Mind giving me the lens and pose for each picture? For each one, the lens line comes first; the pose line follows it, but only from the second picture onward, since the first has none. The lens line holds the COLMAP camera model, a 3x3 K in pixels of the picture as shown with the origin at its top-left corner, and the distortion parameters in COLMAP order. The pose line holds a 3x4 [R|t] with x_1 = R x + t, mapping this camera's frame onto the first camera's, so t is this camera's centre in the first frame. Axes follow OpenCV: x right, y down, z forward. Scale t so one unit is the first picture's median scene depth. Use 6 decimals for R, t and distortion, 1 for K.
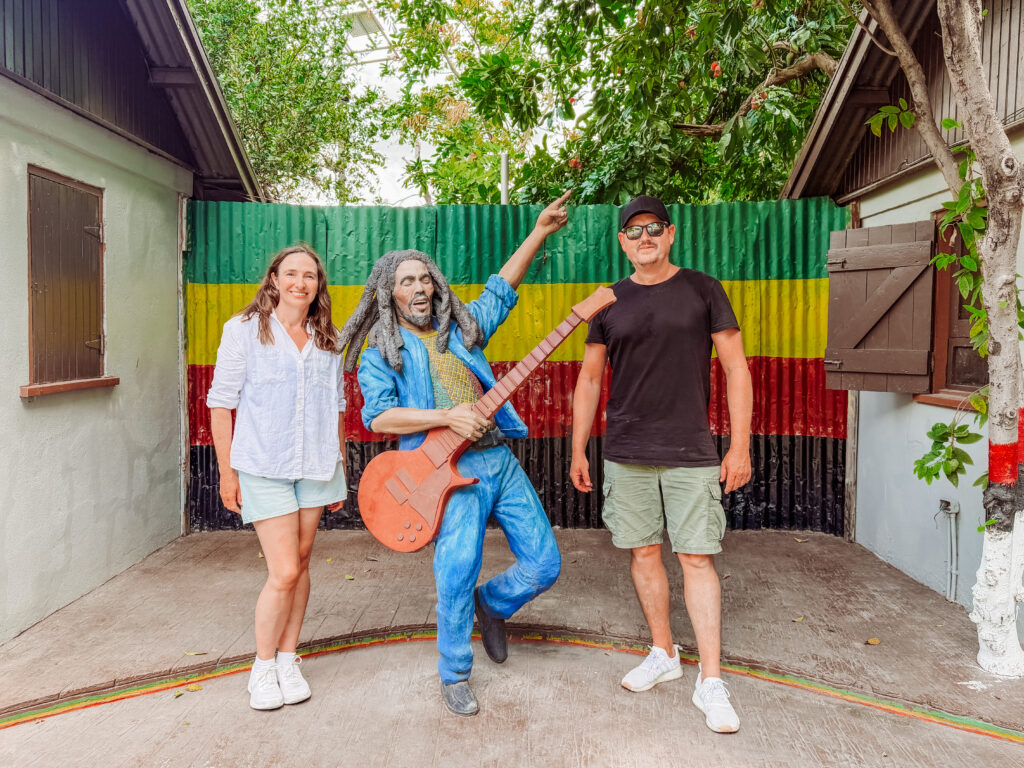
lens RADIAL K [[869.2, 0, 513.7], [0, 869.2, 382.0], [0, 0, 1]] dist [0.114919, -0.115118]
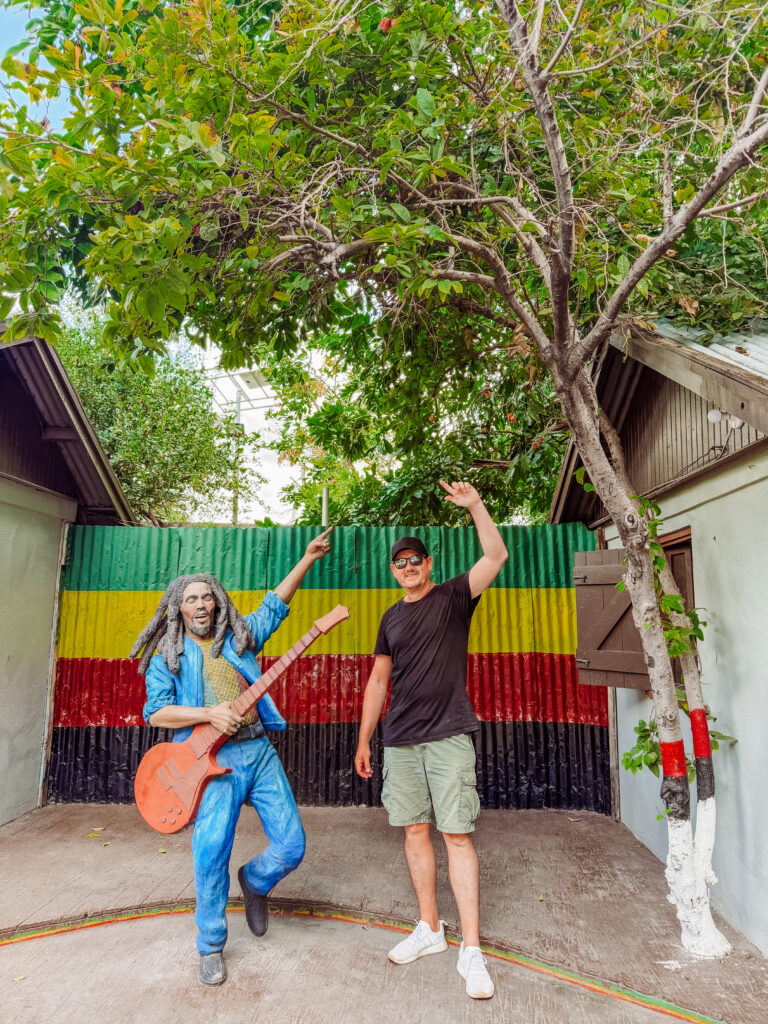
lens RADIAL K [[754.0, 0, 393.0], [0, 754.0, 508.0], [0, 0, 1]] dist [0.056262, -0.039325]
pose [[0.999017, -0.000630, -0.044334, 0.188178], [-0.007842, 0.981622, -0.190673, -0.034681], [0.043639, 0.190834, 0.980652, -0.067417]]
